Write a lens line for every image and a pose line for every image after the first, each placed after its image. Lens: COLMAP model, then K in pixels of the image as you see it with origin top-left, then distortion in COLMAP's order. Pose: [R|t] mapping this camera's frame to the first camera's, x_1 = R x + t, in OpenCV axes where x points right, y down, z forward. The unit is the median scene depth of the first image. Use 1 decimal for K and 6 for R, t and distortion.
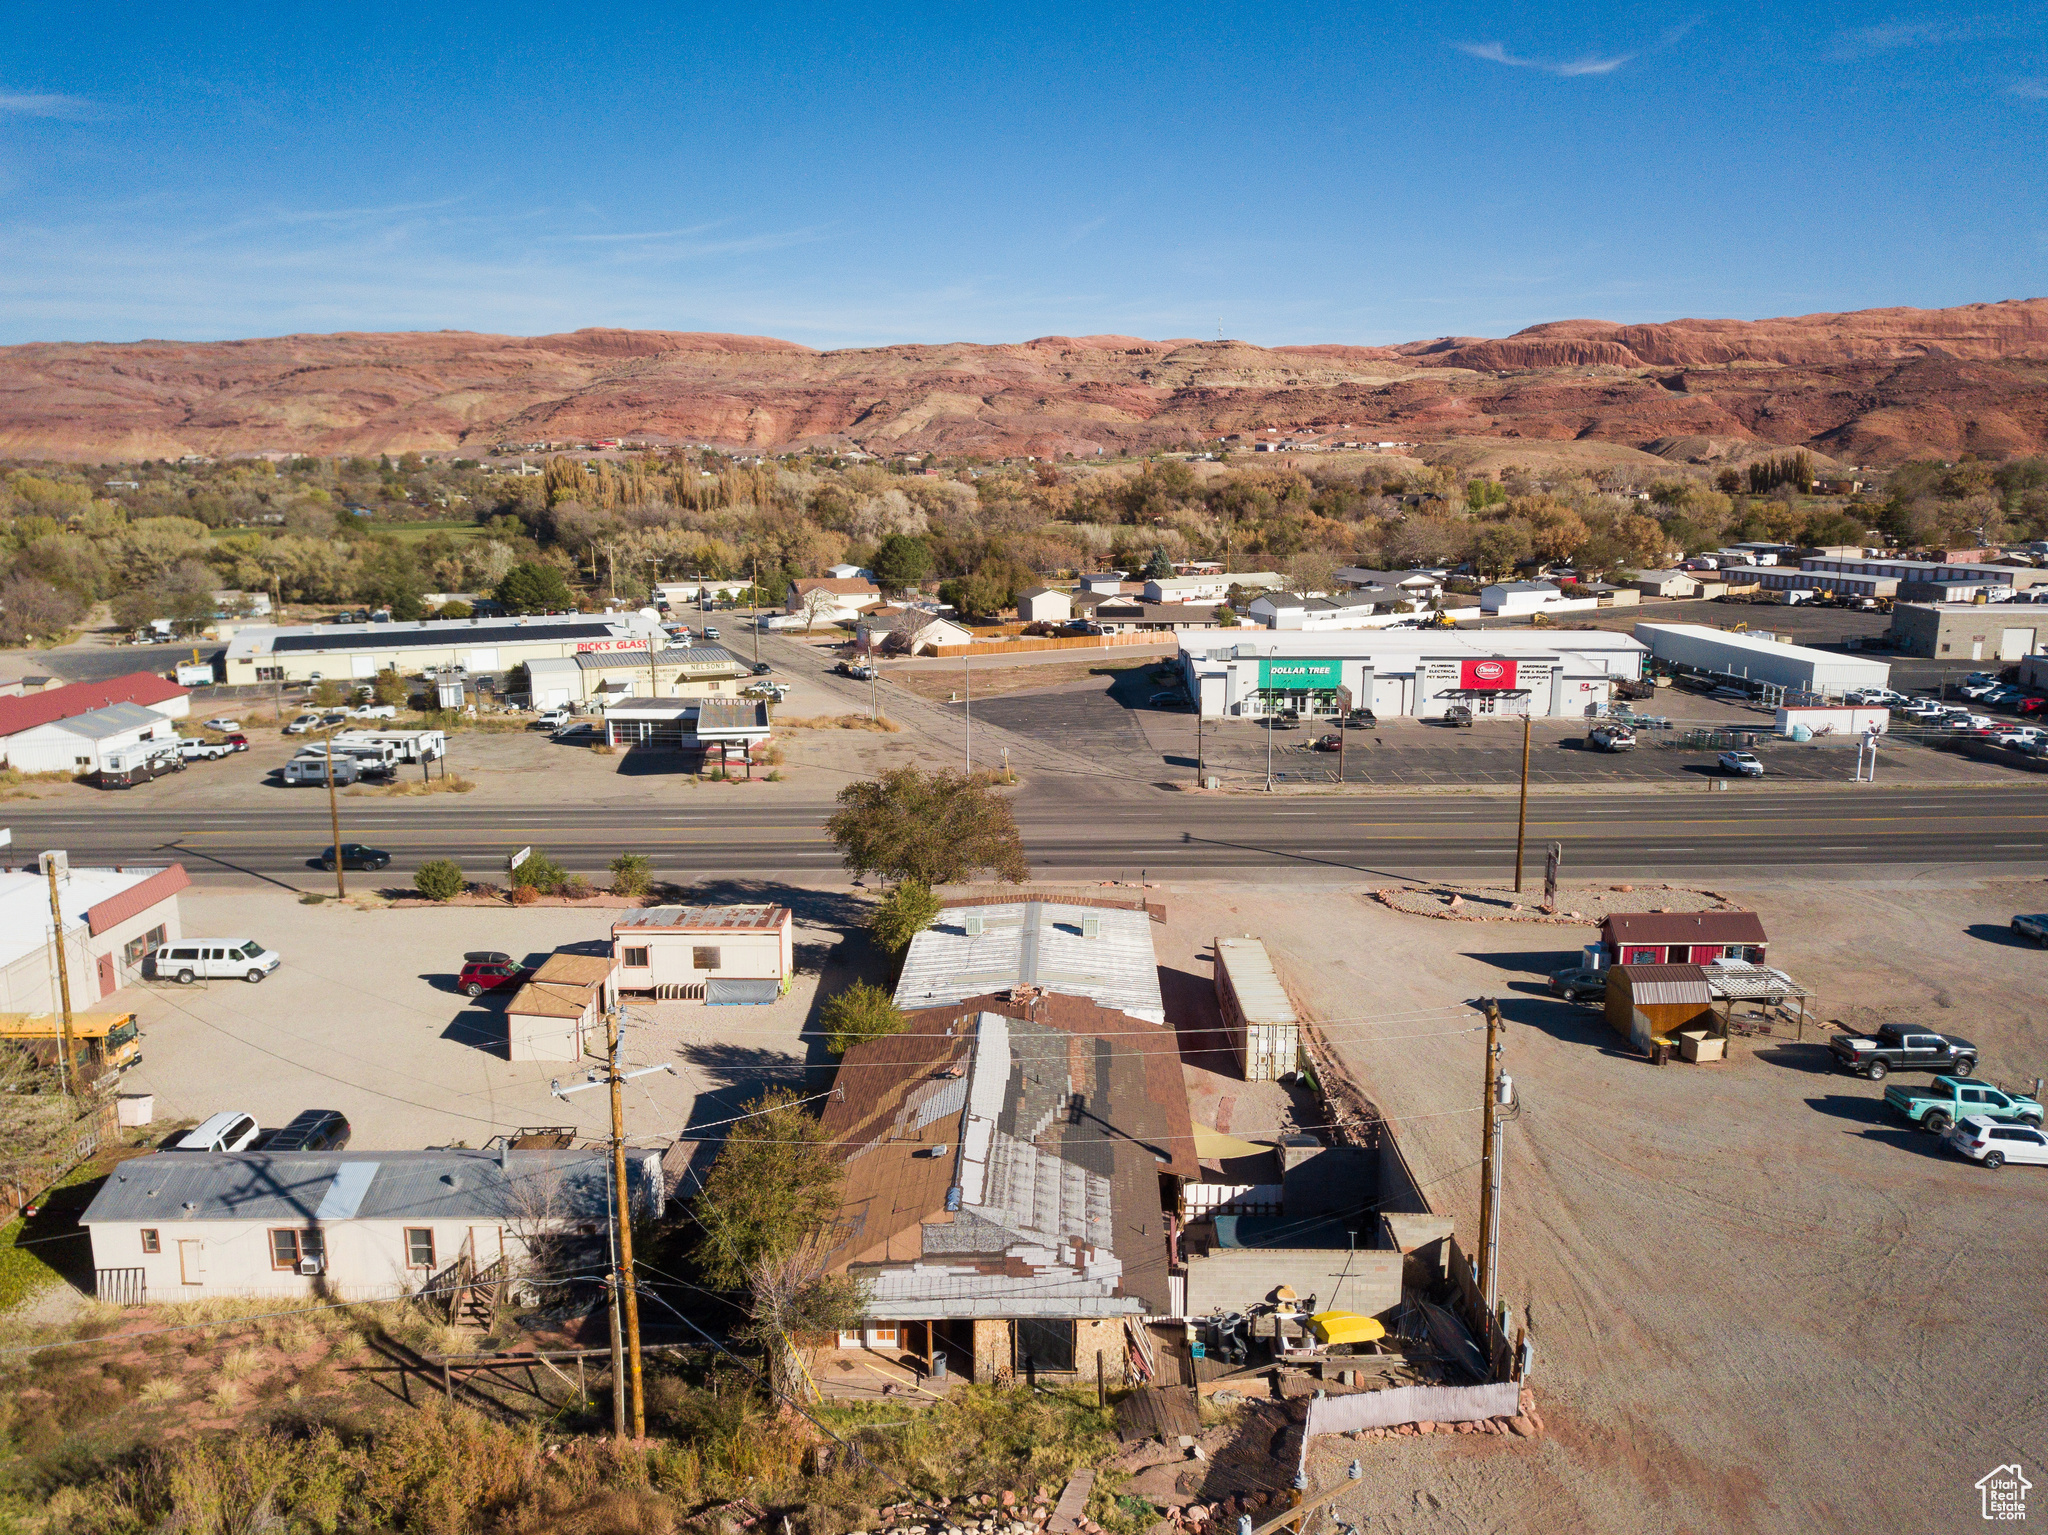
lens RADIAL K [[1554.6, 0, 1038.4], [0, 1554.6, 770.5], [0, 0, 1]] dist [0.015300, -0.011209]
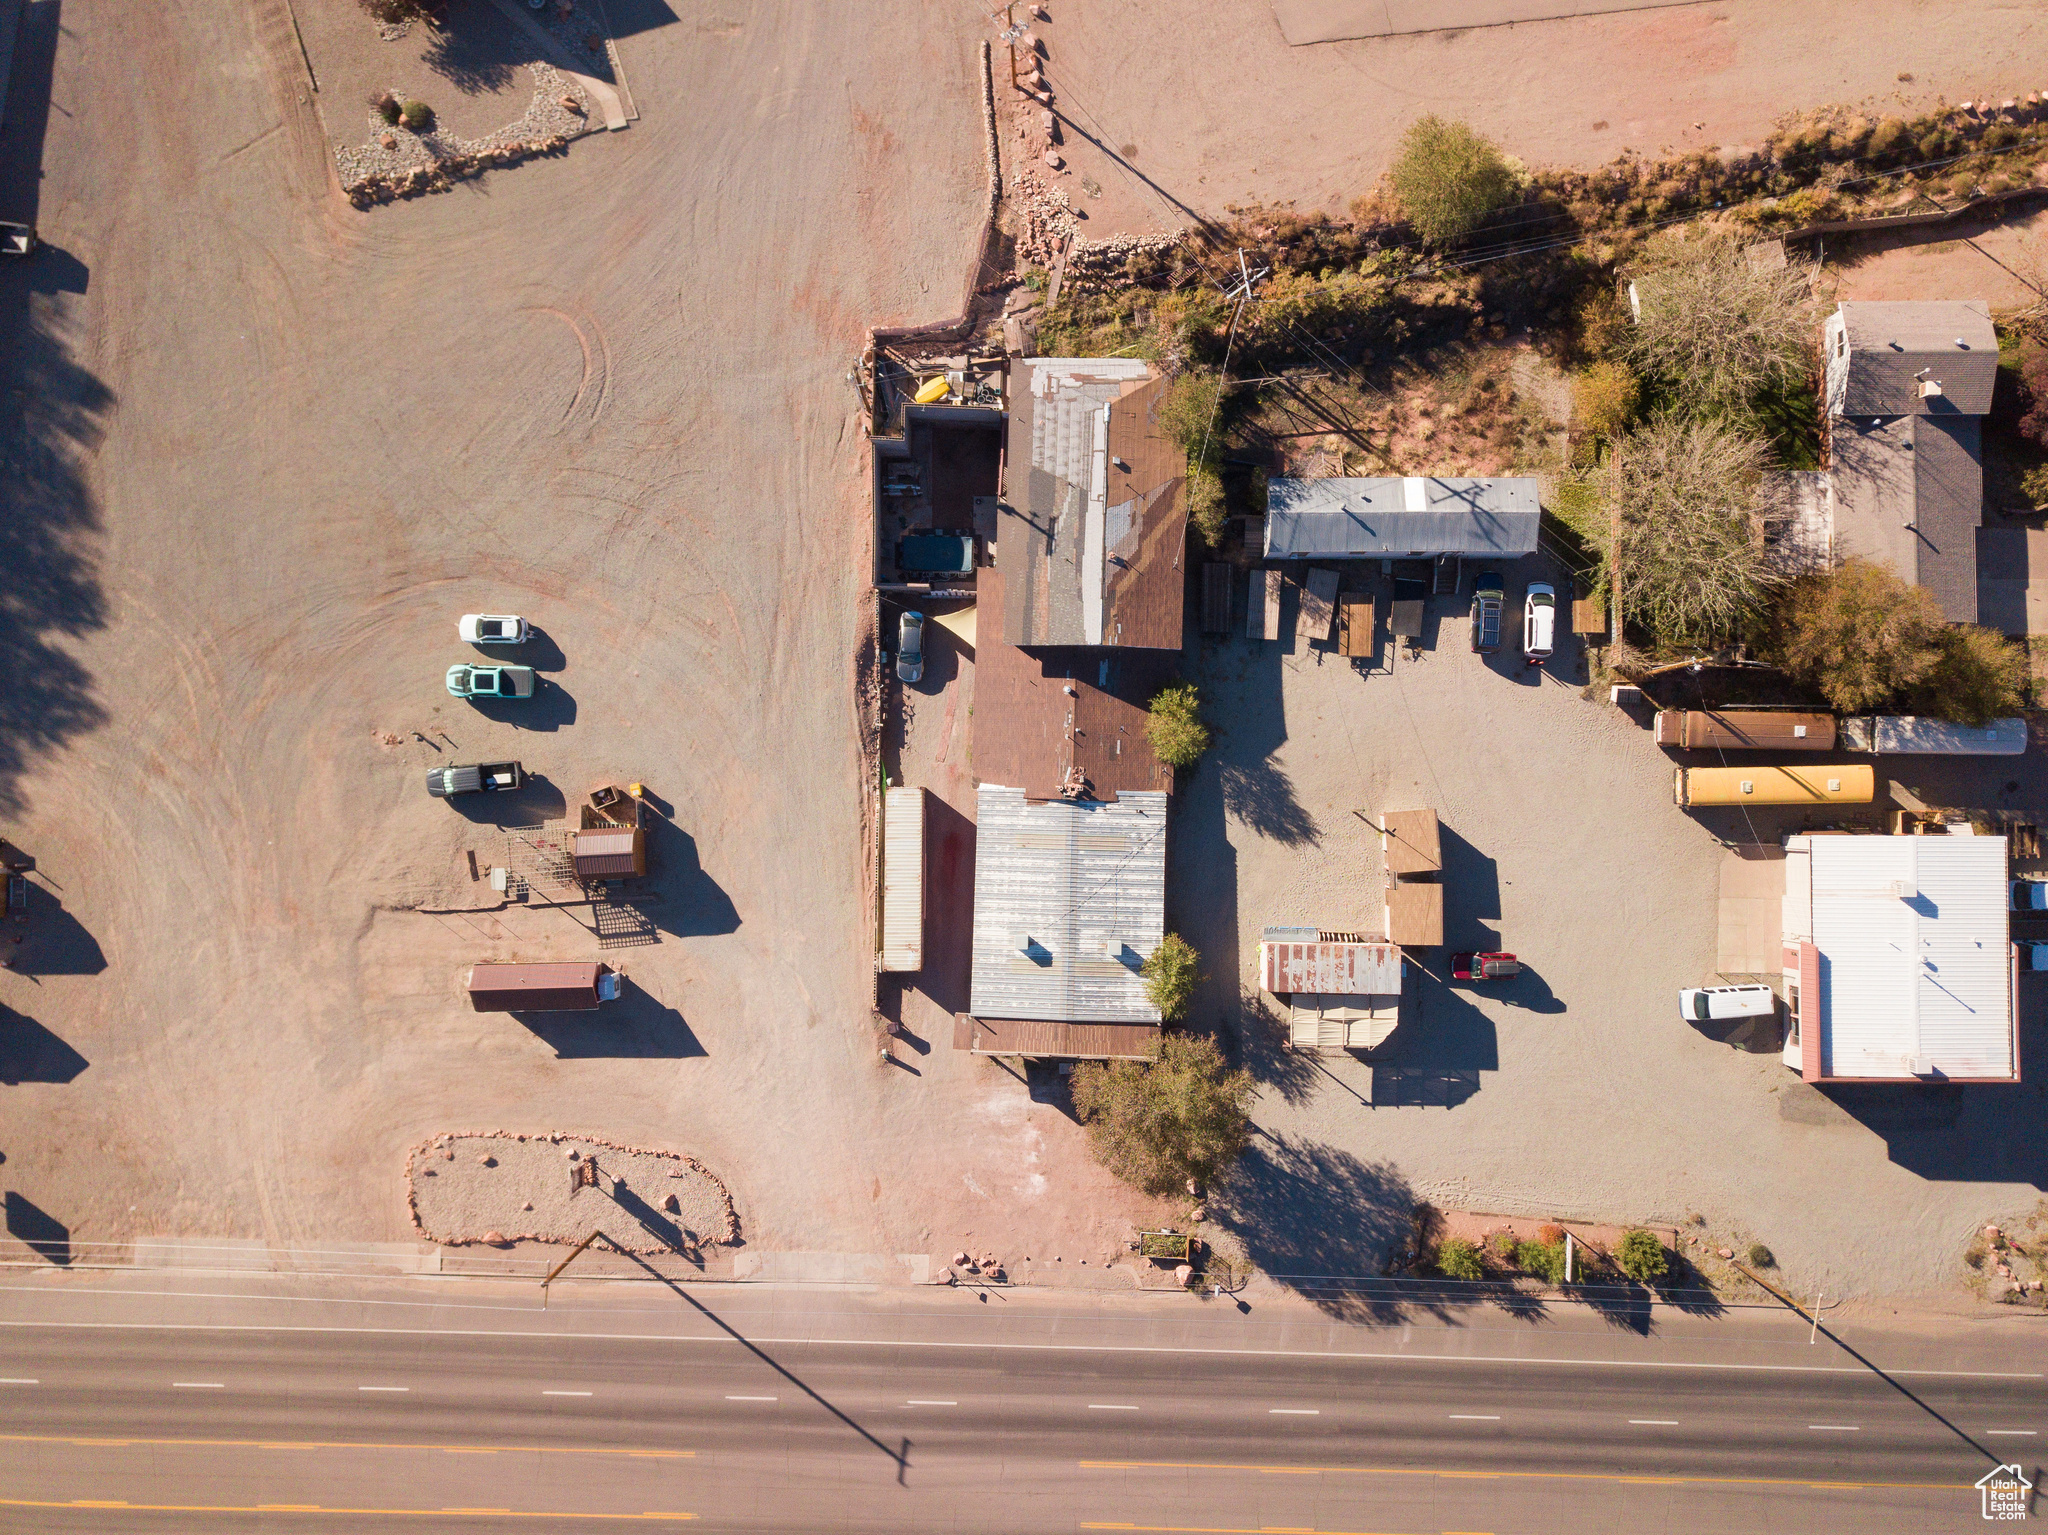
lens RADIAL K [[1603.8, 0, 1028.8], [0, 1603.8, 748.9], [0, 0, 1]] dist [0.033691, -0.047776]
pose [[-0.999973, -0.007319, 0.000998, 0.016040], [0.002215, -0.168141, 0.985760, -0.655584], [-0.007047, 0.985736, 0.168153, 0.357614]]
